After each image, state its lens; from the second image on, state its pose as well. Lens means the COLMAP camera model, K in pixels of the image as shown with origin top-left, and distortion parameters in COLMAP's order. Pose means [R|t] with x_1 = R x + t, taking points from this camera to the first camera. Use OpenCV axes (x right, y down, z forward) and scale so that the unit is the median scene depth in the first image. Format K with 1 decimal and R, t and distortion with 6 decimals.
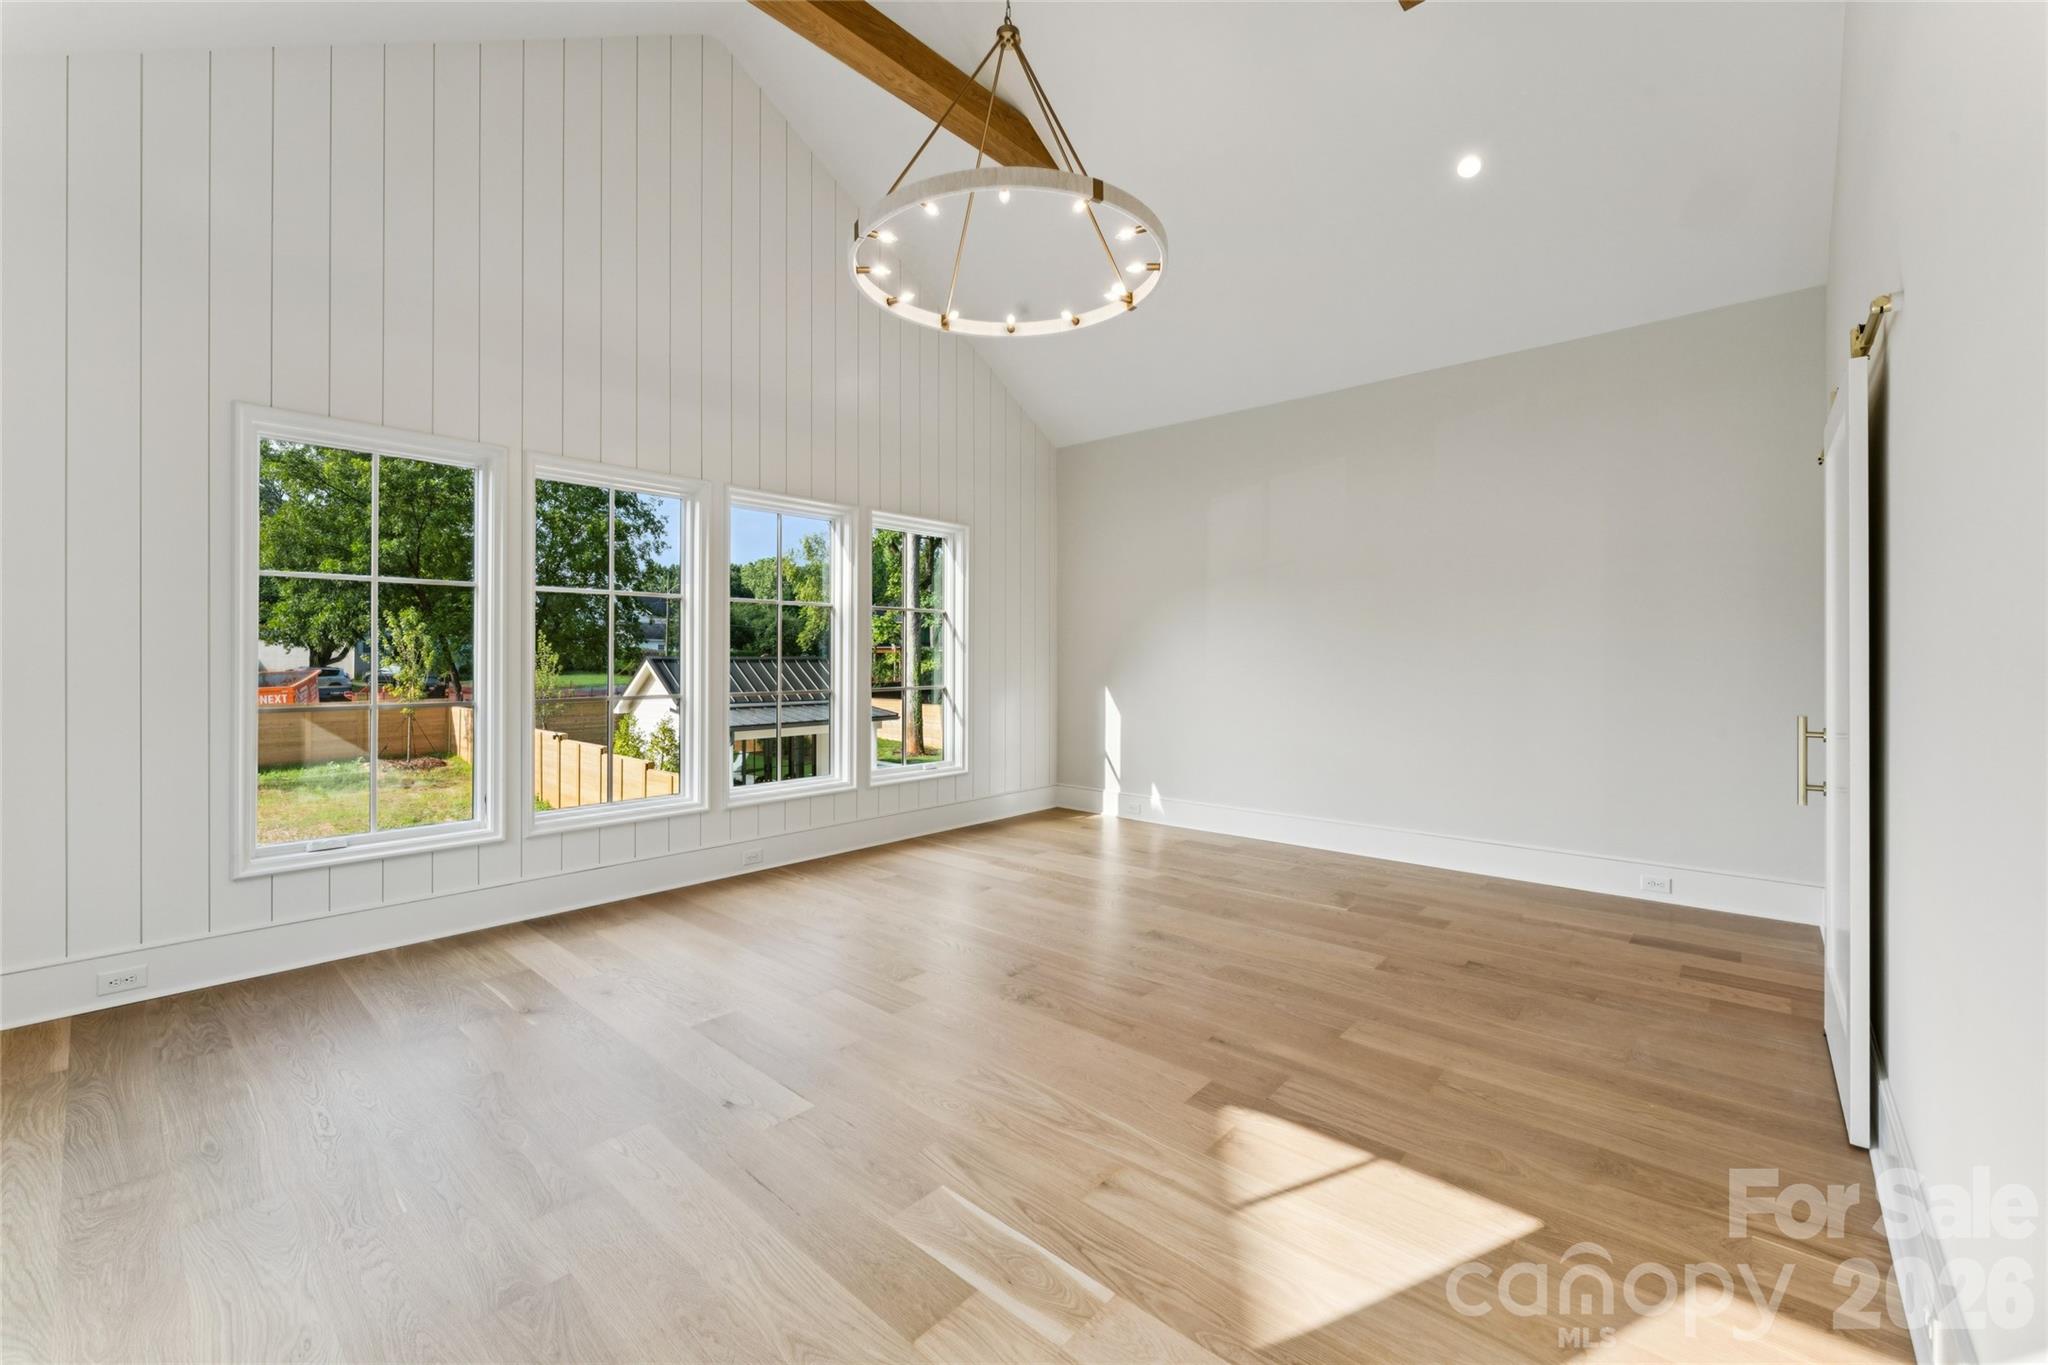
lens RADIAL K [[840.5, 0, 1010.8], [0, 840.5, 654.2], [0, 0, 1]] dist [0.002758, 0.000029]
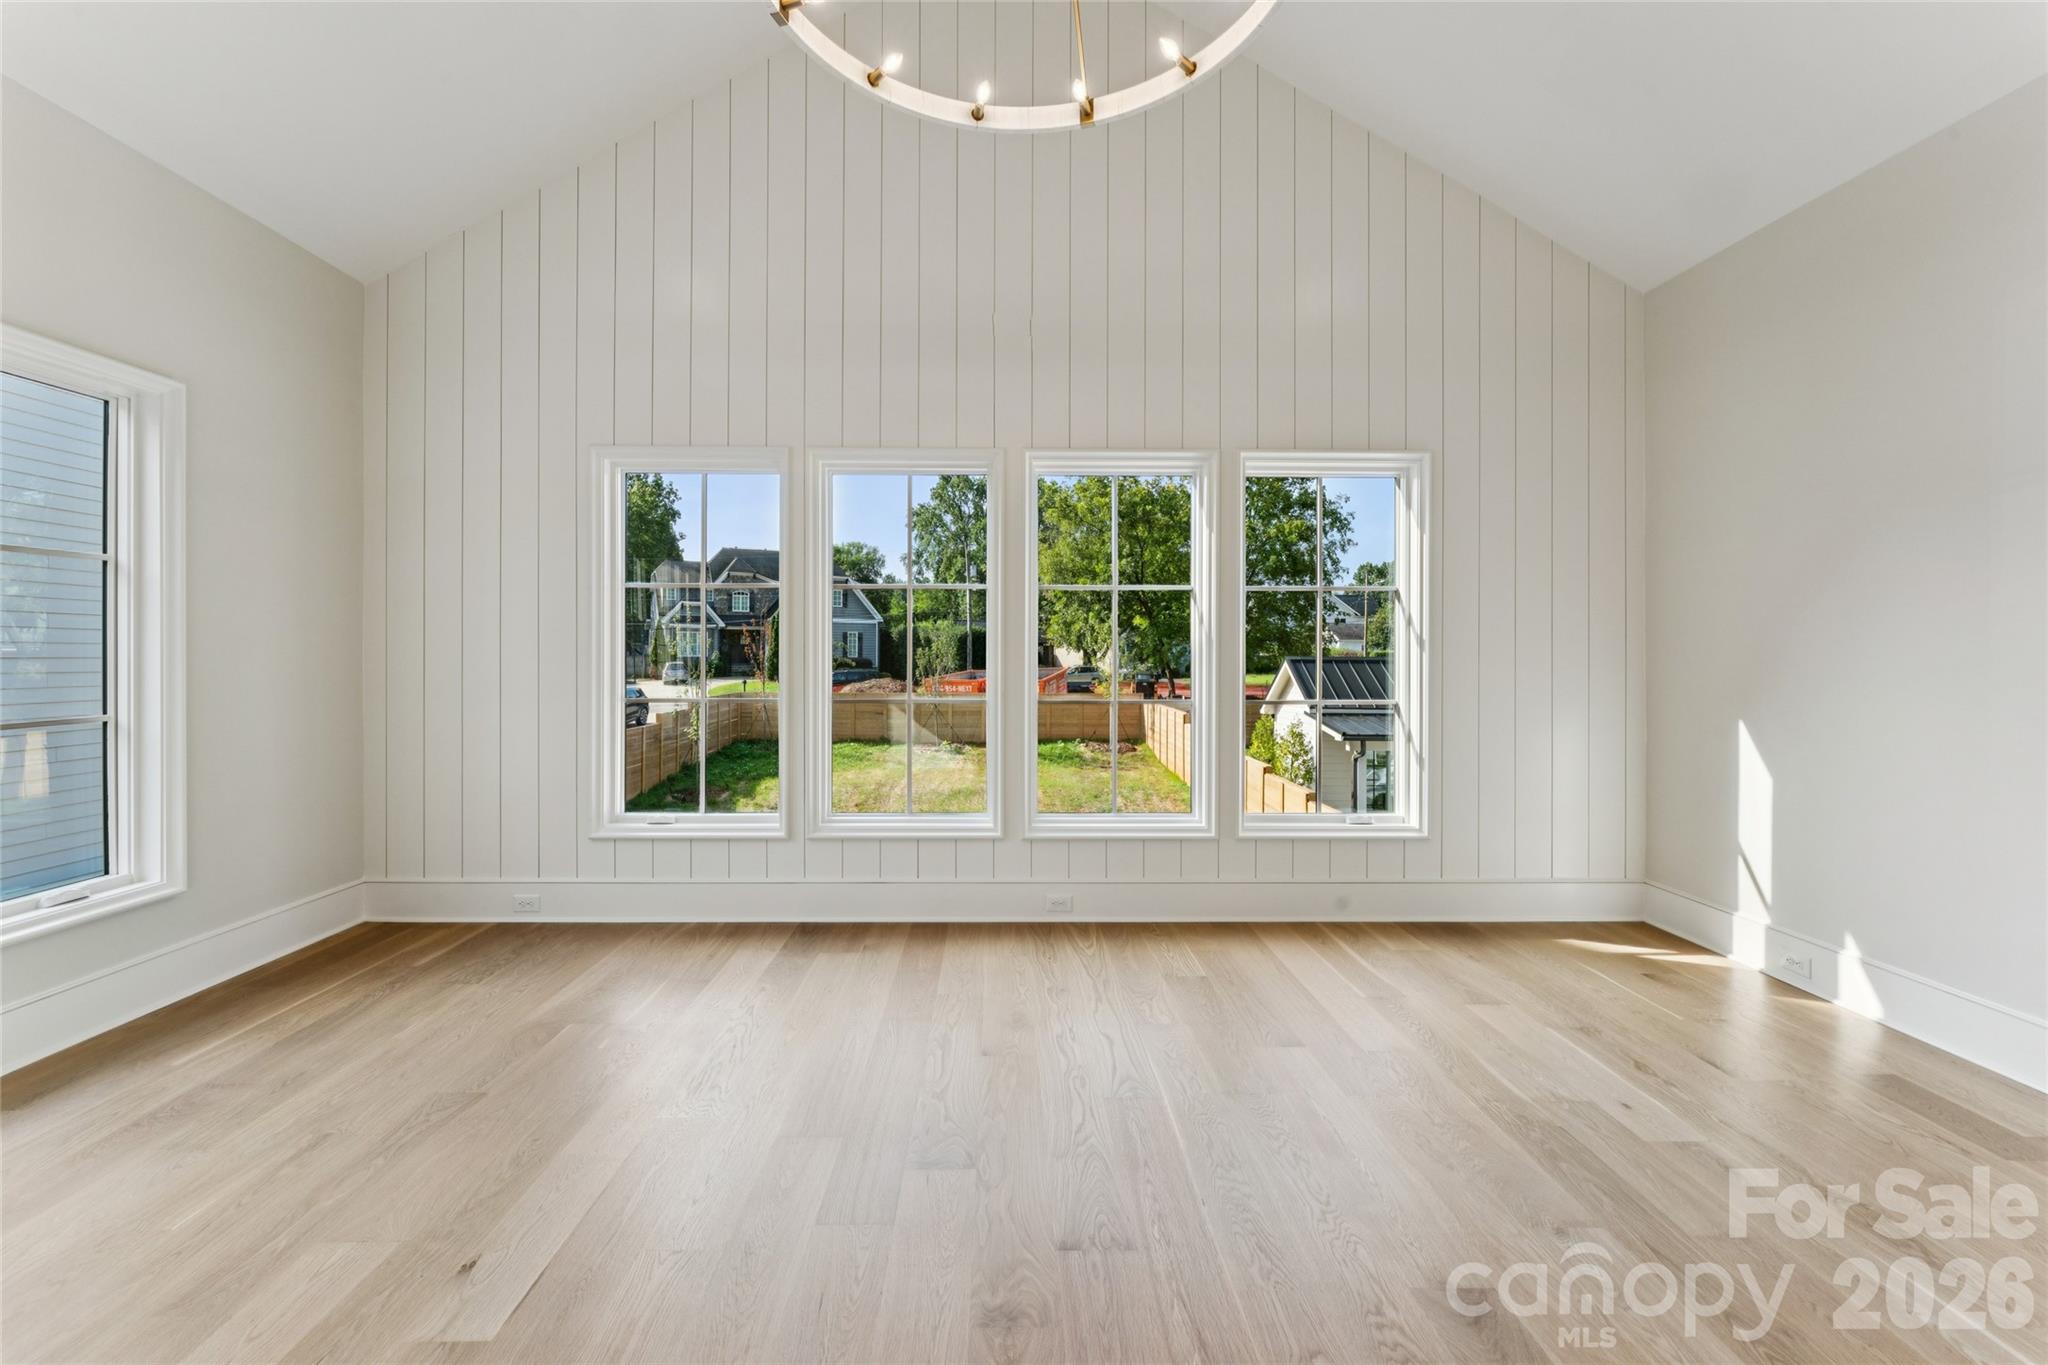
lens RADIAL K [[840.5, 0, 1010.8], [0, 840.5, 654.2], [0, 0, 1]] dist [0.002758, 0.000029]
pose [[0.680485, -0.000308, -0.732762, 0.125383], [-0.000549, 0.999999, -0.000930, 0.001064], [0.732761, 0.001035, 0.680485, 0.204312]]
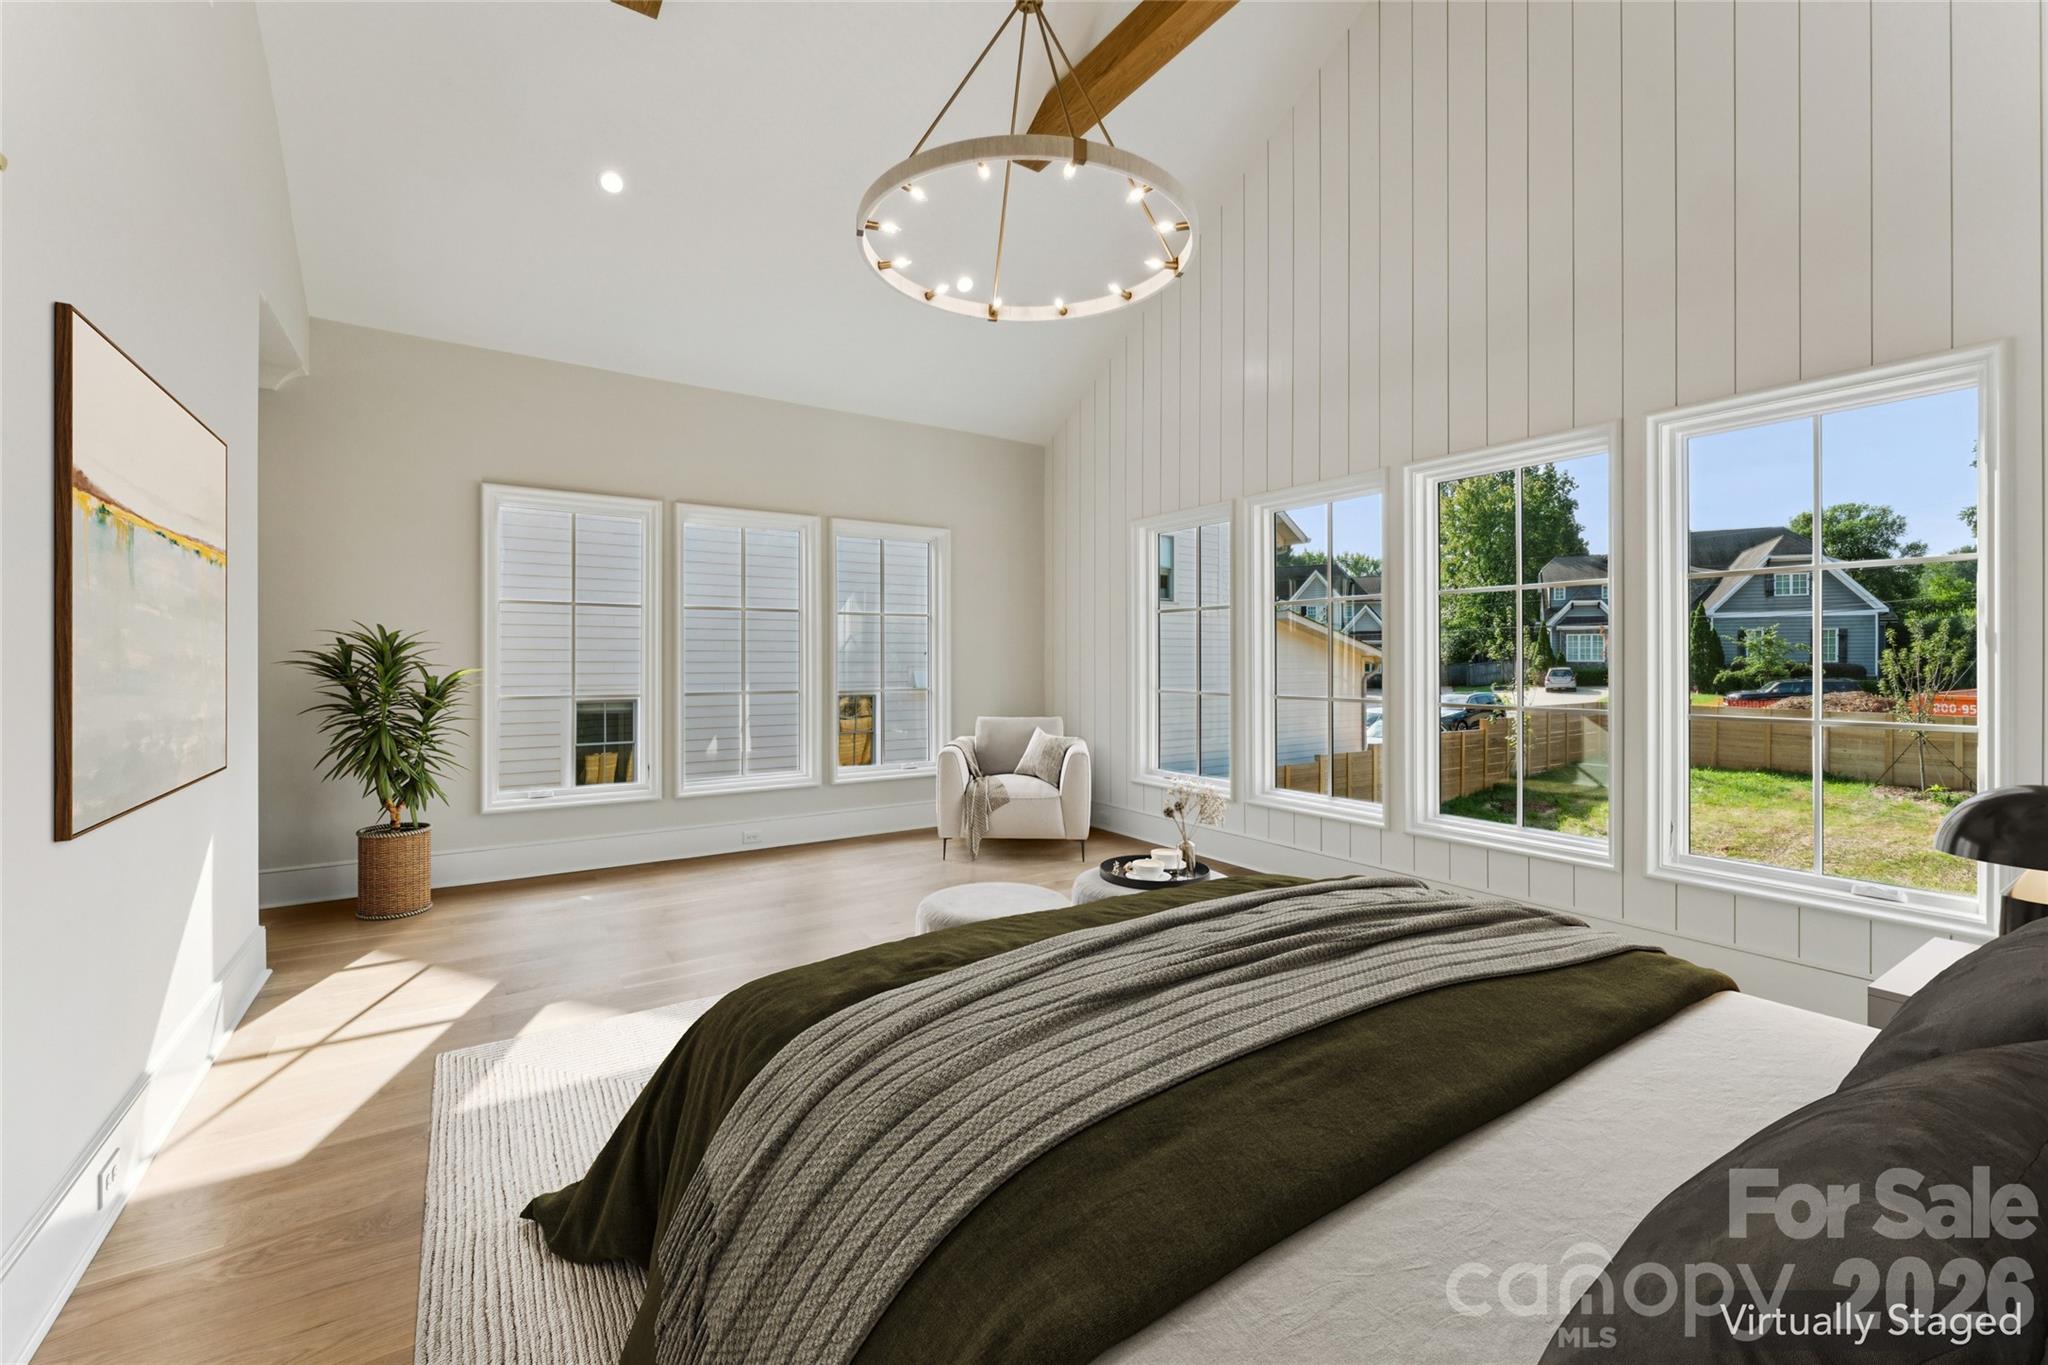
lens RADIAL K [[840.5, 0, 1010.8], [0, 840.5, 654.2], [0, 0, 1]] dist [0.002758, 0.000029]
pose [[-0.249968, -0.007088, -0.968228, 0.295648], [0.001405, 0.999969, -0.007684, 0.001710], [0.968253, -0.003281, -0.249951, 0.394944]]
